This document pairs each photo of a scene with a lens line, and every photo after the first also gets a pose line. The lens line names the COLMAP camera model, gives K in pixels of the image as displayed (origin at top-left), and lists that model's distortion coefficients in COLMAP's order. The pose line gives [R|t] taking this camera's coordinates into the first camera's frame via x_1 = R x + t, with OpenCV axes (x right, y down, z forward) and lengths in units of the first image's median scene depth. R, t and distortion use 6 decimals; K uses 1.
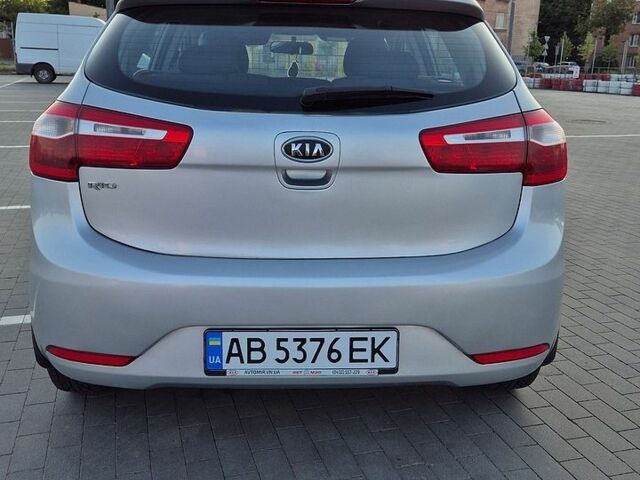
lens RADIAL K [[654.0, 0, 315.4], [0, 654.0, 240.7], [0, 0, 1]] dist [0.054043, 0.000000]
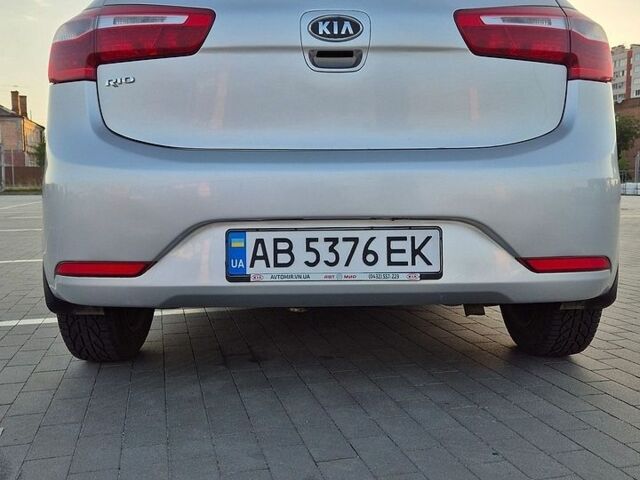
lens RADIAL K [[633.1, 0, 326.2], [0, 633.1, 240.3], [0, 0, 1]] dist [0.059032, 0.000000]
pose [[0.999346, -0.022677, -0.028166, -0.006480], [0.017266, 0.983638, -0.179329, 0.306398], [0.031772, 0.178725, 0.983386, 0.140294]]
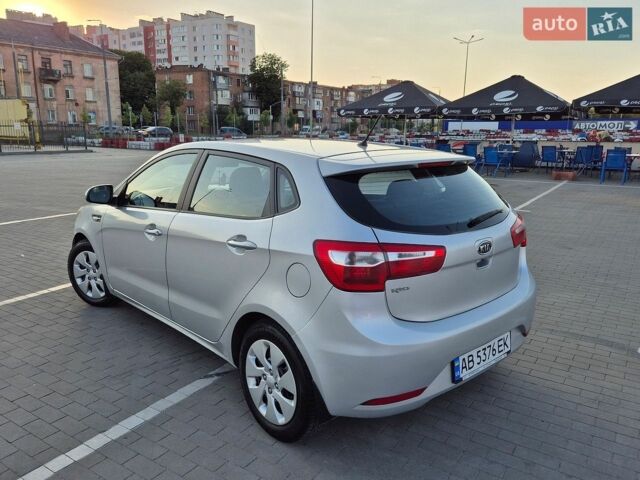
lens RADIAL K [[511.5, 0, 315.5], [0, 511.5, 239.3], [0, 0, 1]] dist [0.068242, -0.066738]
pose [[0.776225, -0.154236, 0.611298, -1.226284], [0.181035, 0.983308, 0.018220, -0.263557], [-0.603905, 0.096523, 0.791190, 0.103845]]
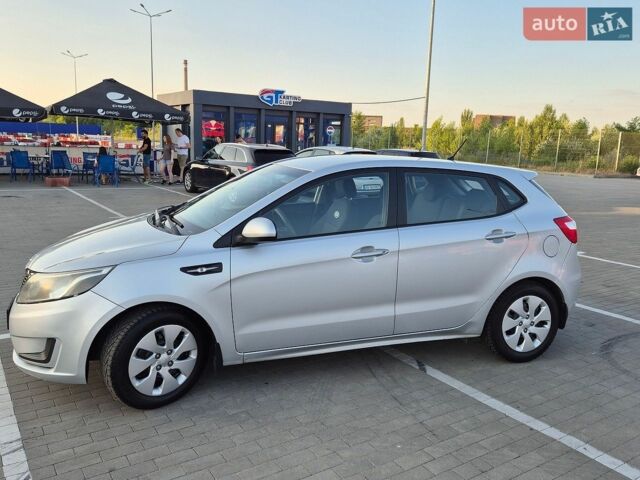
lens RADIAL K [[541.7, 0, 321.9], [0, 541.7, 244.2], [0, 0, 1]] dist [0.038122, -0.003317]
pose [[-0.289211, -0.209711, 0.934012, -2.277364], [0.215233, 0.936480, 0.276911, -0.971686], [-0.932755, 0.281116, -0.225704, 2.553169]]
